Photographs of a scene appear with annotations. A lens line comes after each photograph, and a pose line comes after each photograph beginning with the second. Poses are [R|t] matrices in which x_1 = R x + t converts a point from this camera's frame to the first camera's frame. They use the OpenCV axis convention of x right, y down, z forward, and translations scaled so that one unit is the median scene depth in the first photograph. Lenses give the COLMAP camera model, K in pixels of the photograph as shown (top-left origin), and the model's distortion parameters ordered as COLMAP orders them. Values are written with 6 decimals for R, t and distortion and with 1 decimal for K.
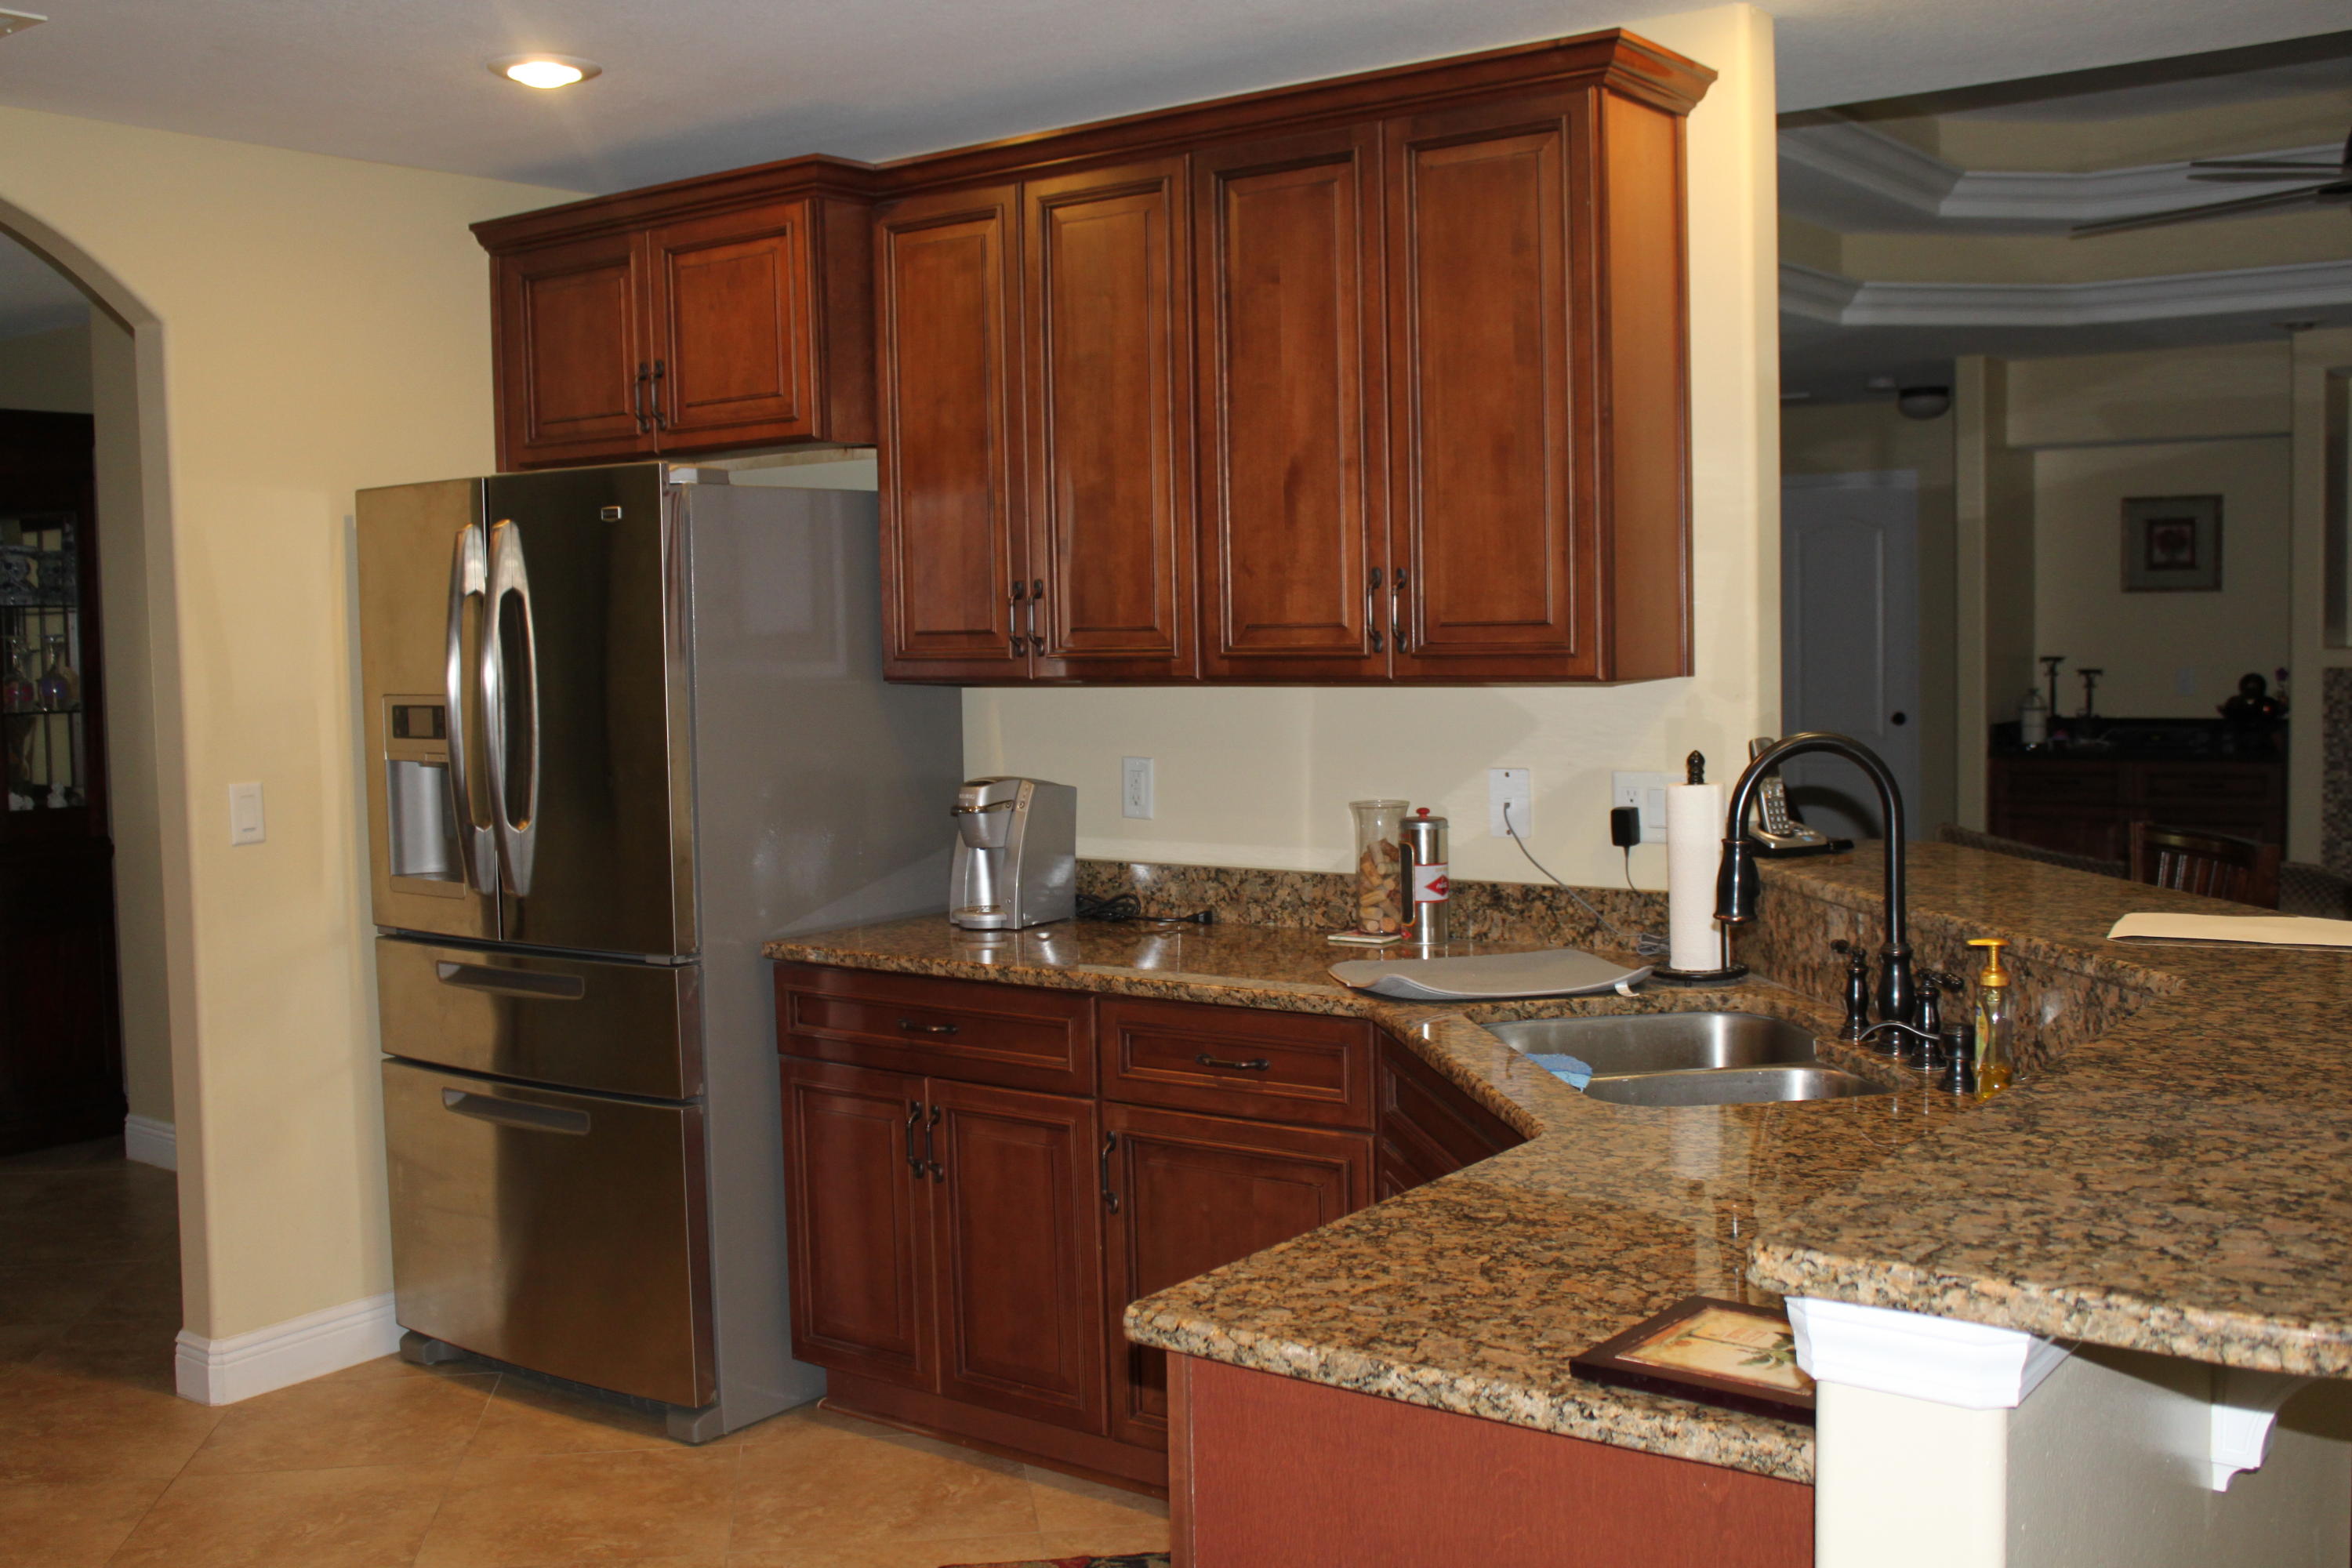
lens RADIAL K [[2328.8, 0, 1177.5], [0, 2328.8, 782.2], [0, 0, 1]] dist [-0.074412, 0.000000]
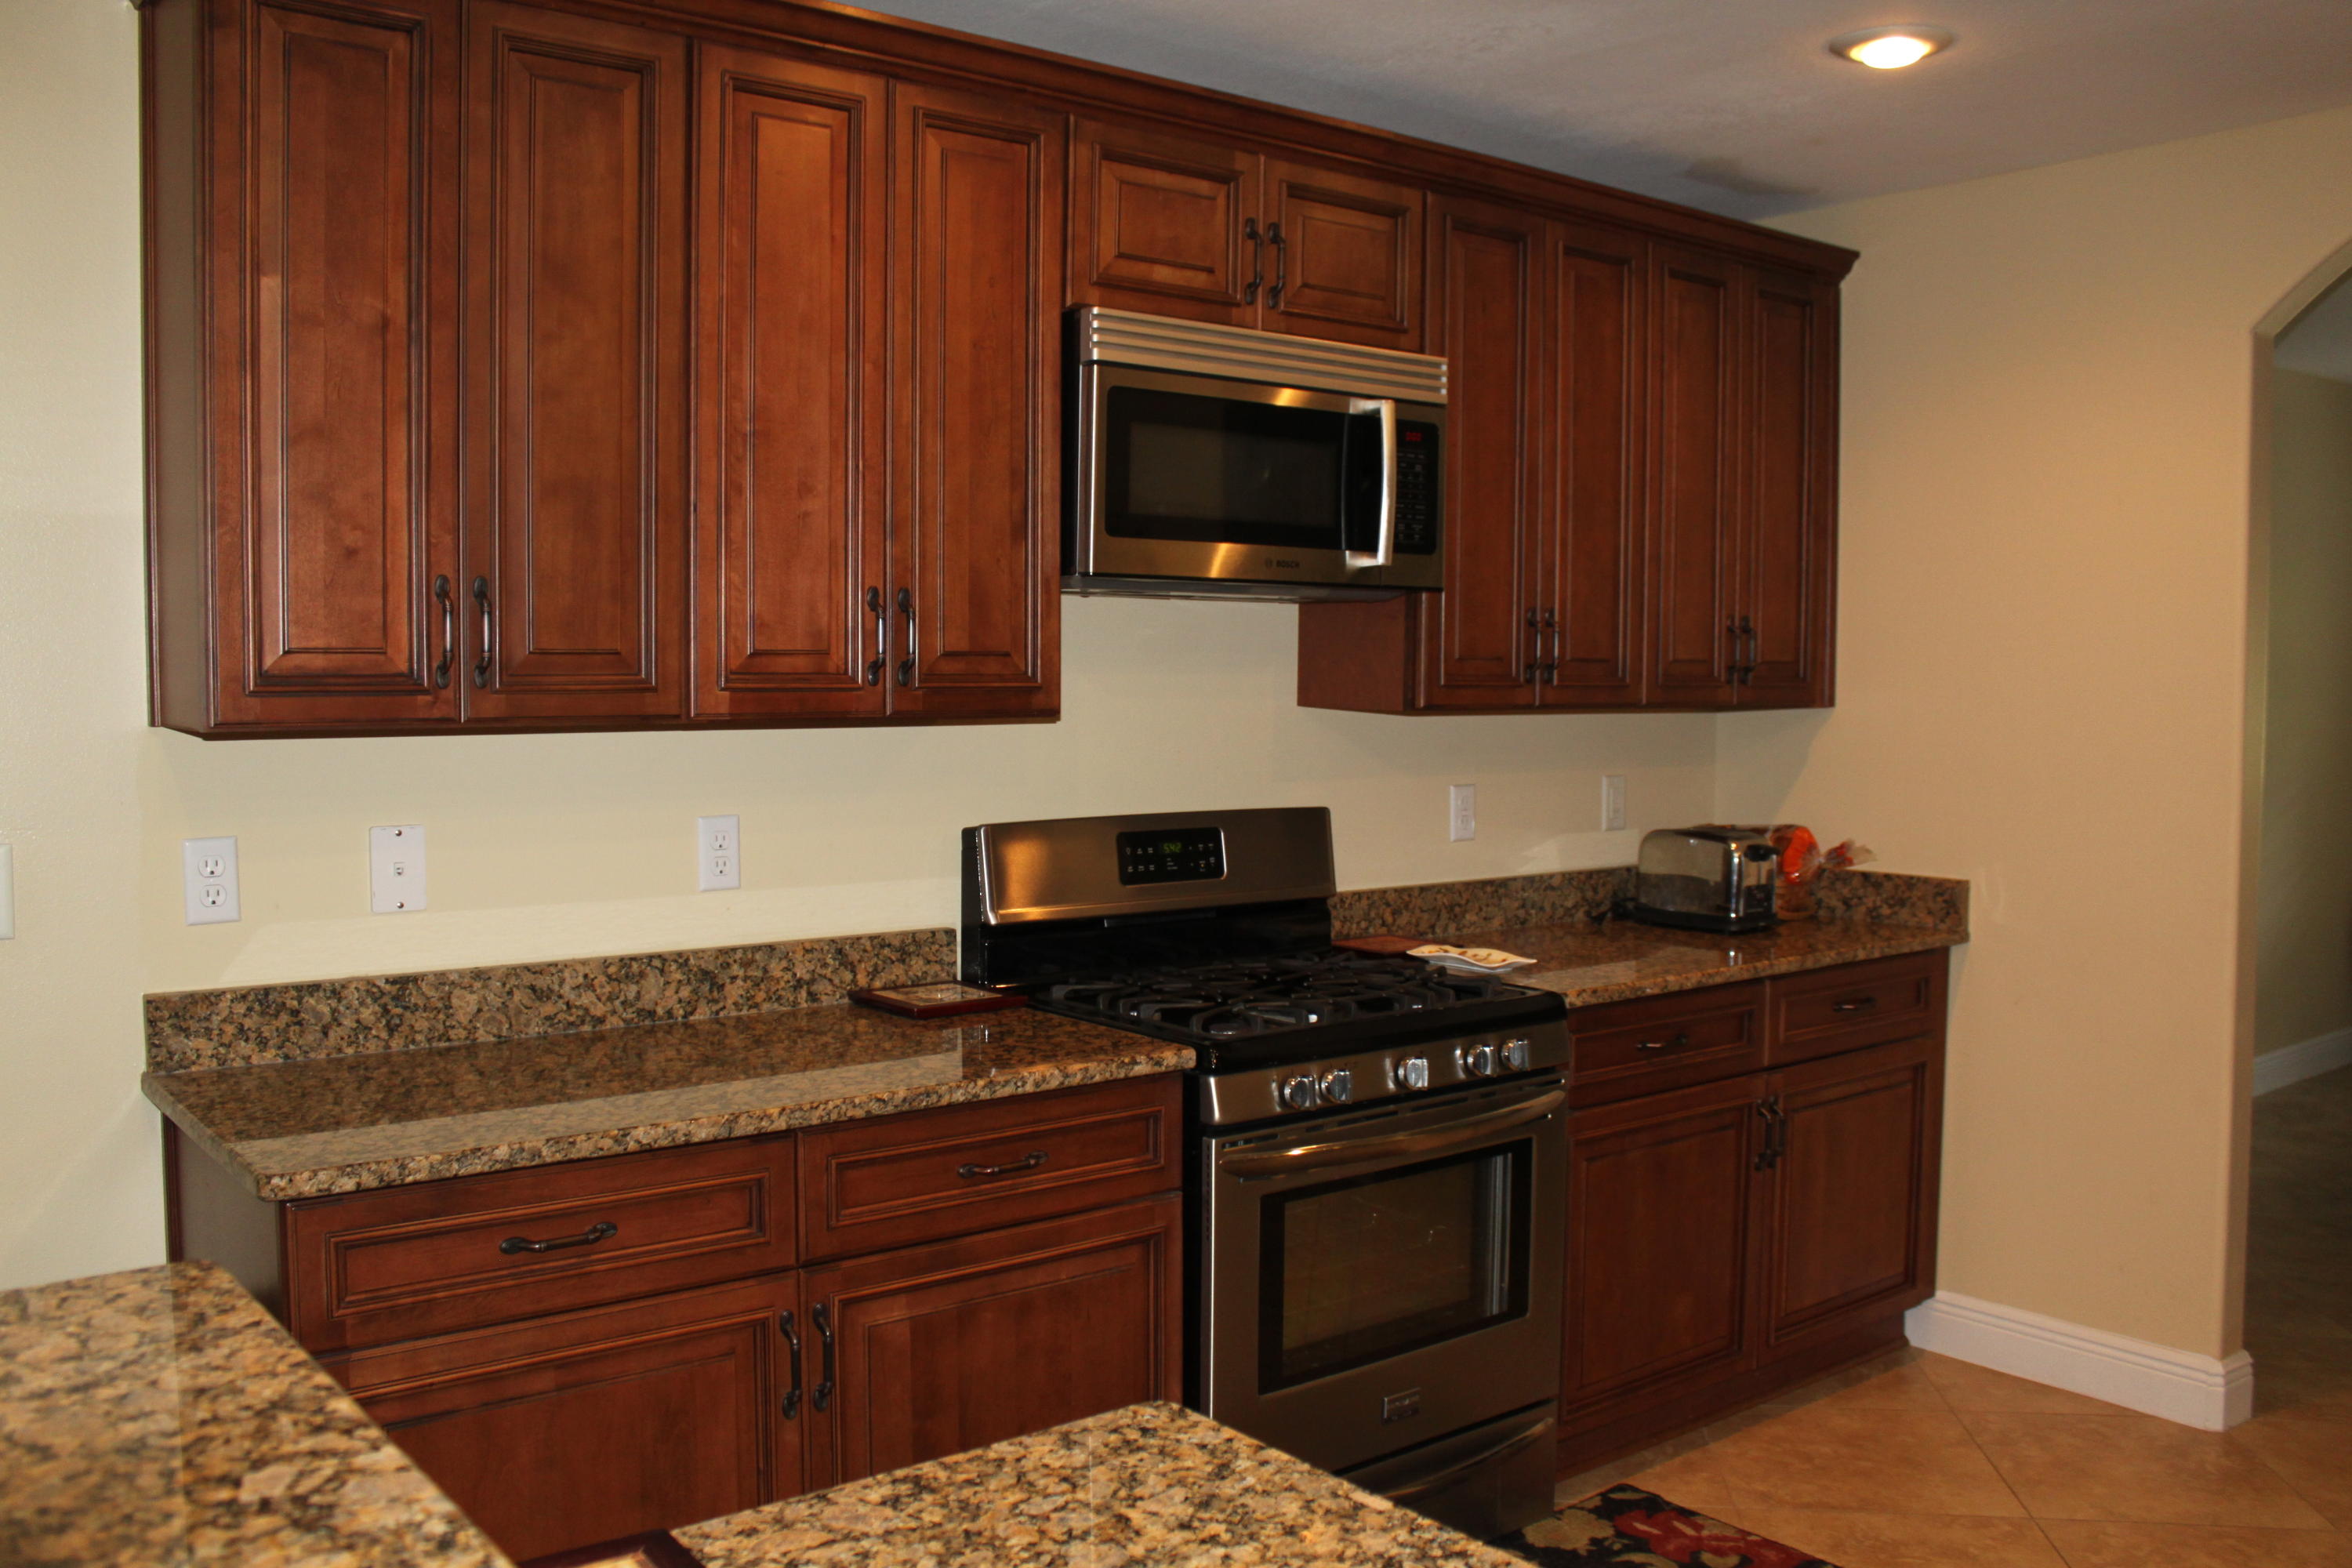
lens RADIAL K [[2016.6, 0, 1183.1], [0, 2016.6, 782.9], [0, 0, 1]] dist [-0.114617, 0.051337]
pose [[-0.249710, 0.079261, -0.965071, 0.646570], [-0.071792, 0.992386, 0.100081, -0.072816], [0.965656, 0.094276, -0.242118, 1.117841]]
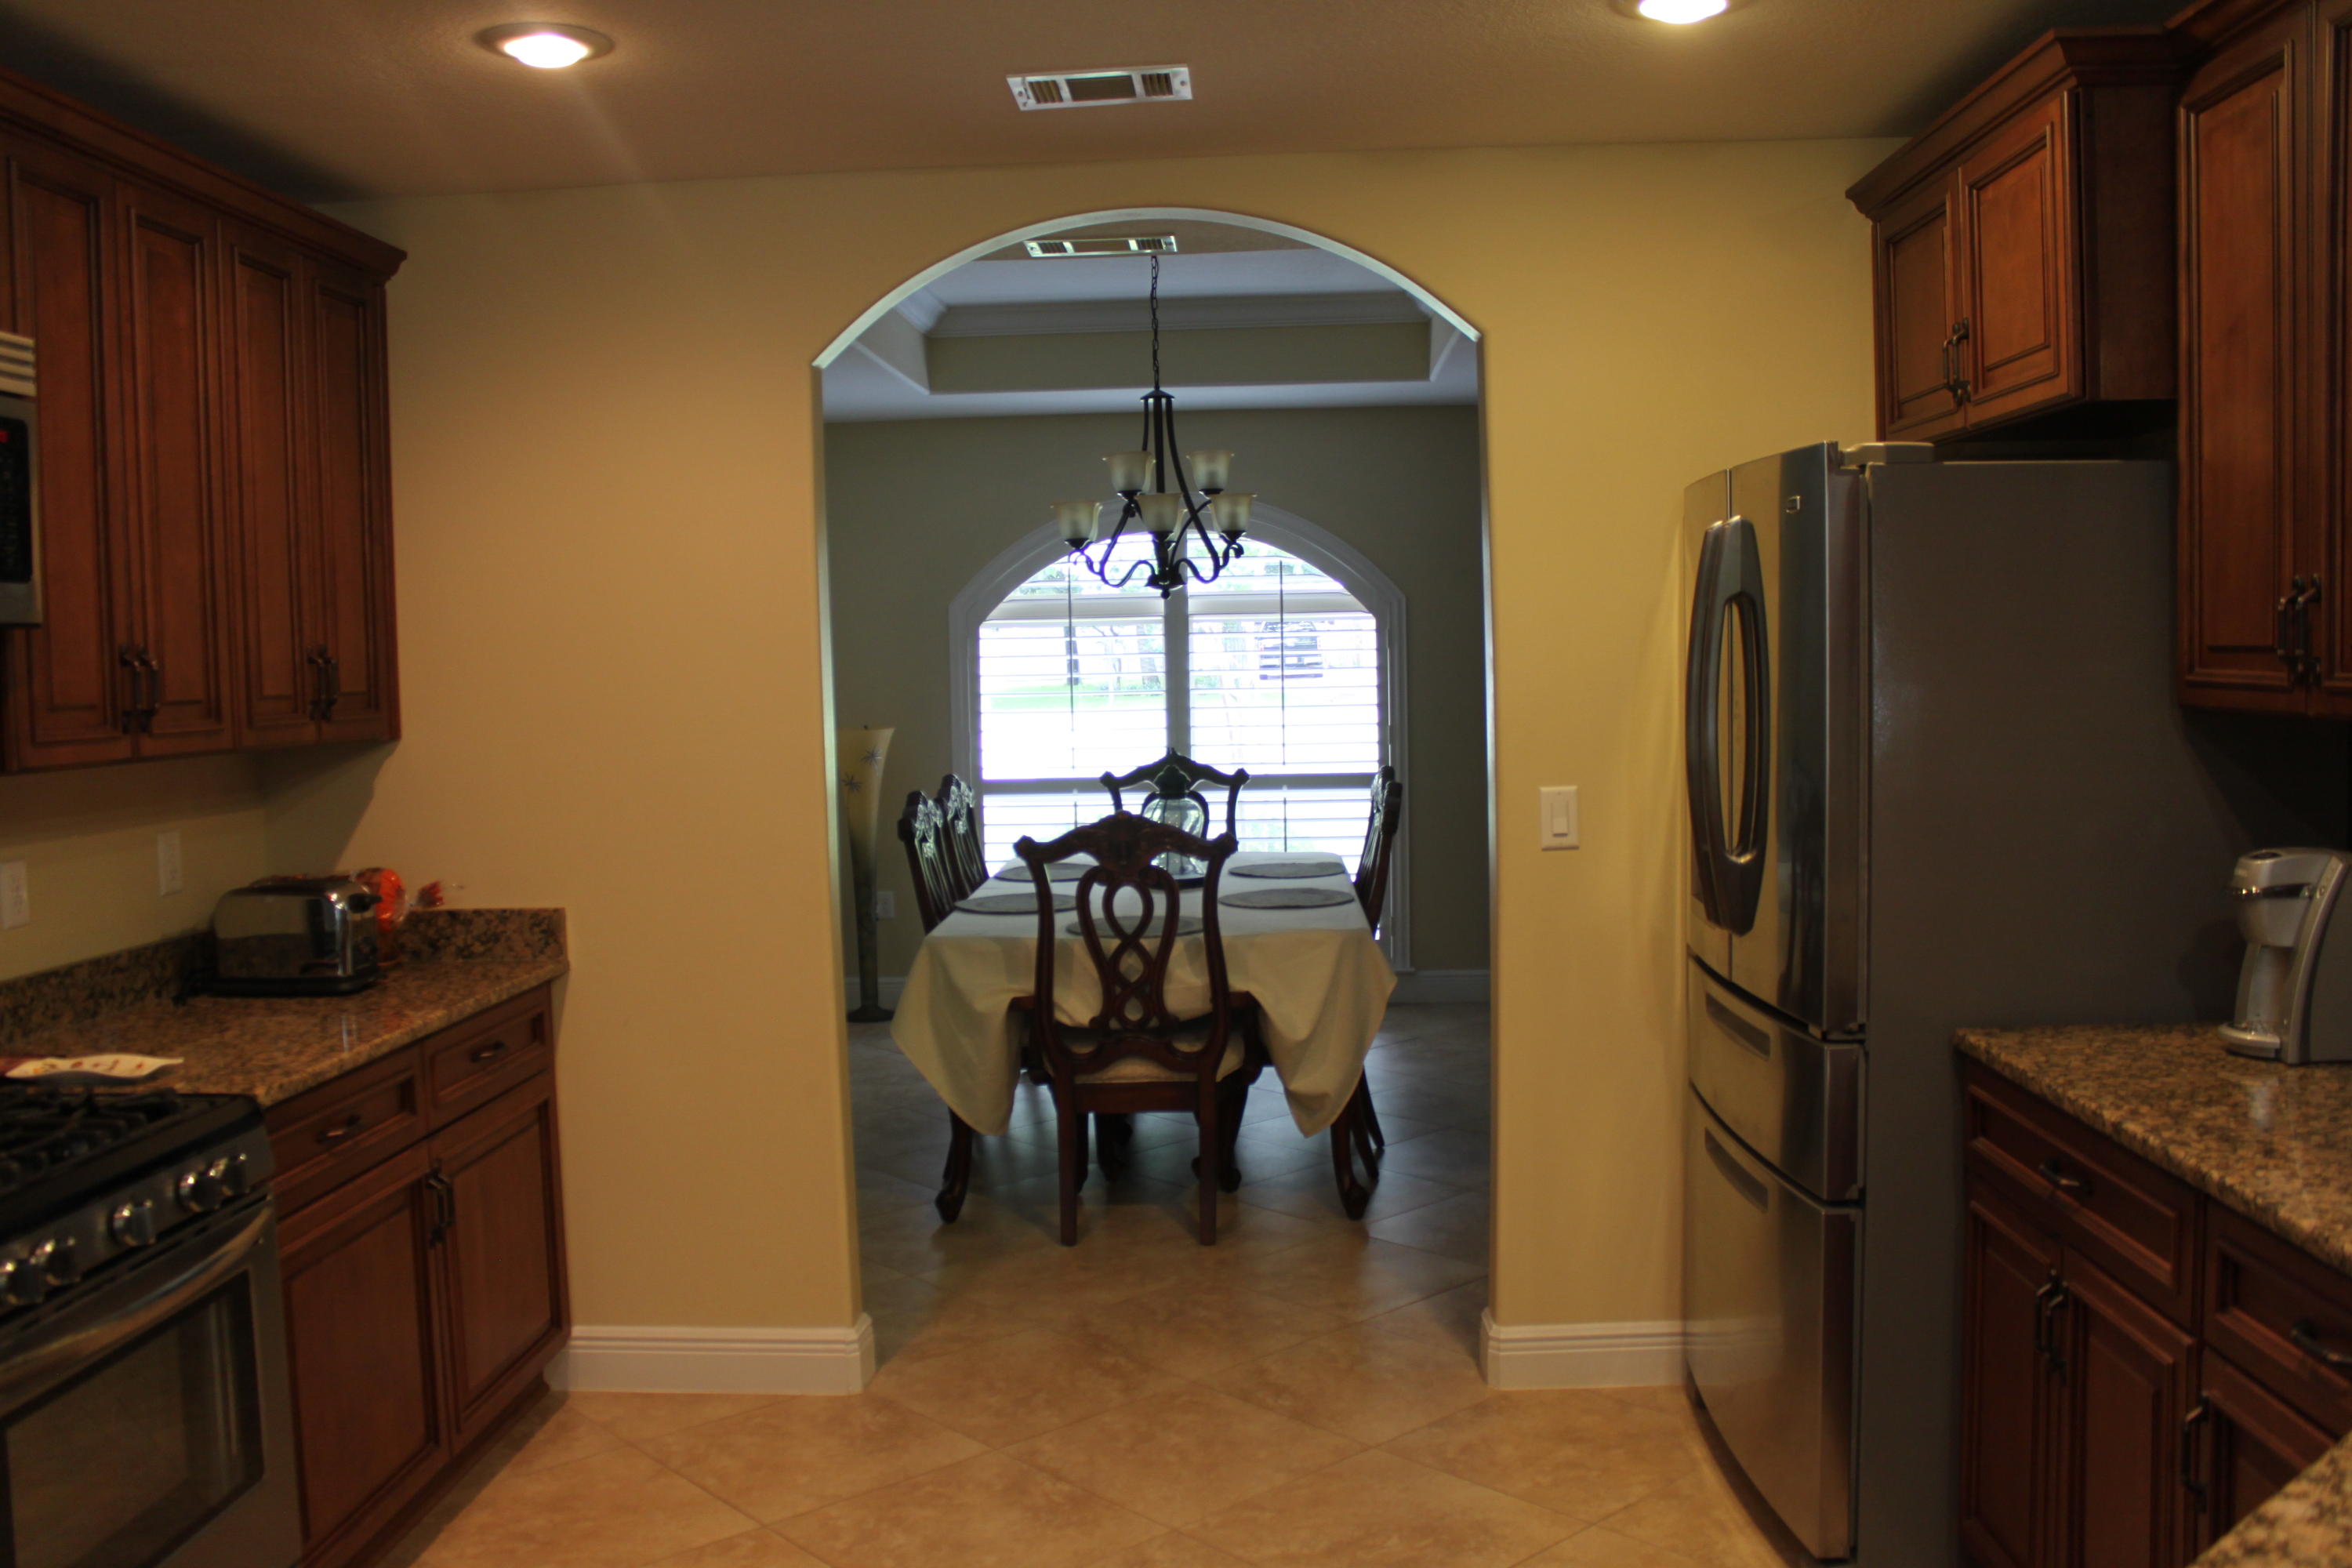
lens RADIAL K [[2016.6, 0, 1172.5], [0, 2016.6, 787.1], [0, 0, 1]] dist [-0.114617, 0.051337]
pose [[0.557980, 0.066621, -0.827176, 0.528290], [-0.052668, 0.997606, 0.044819, -0.071133], [0.828181, 0.018558, 0.560153, 0.883642]]
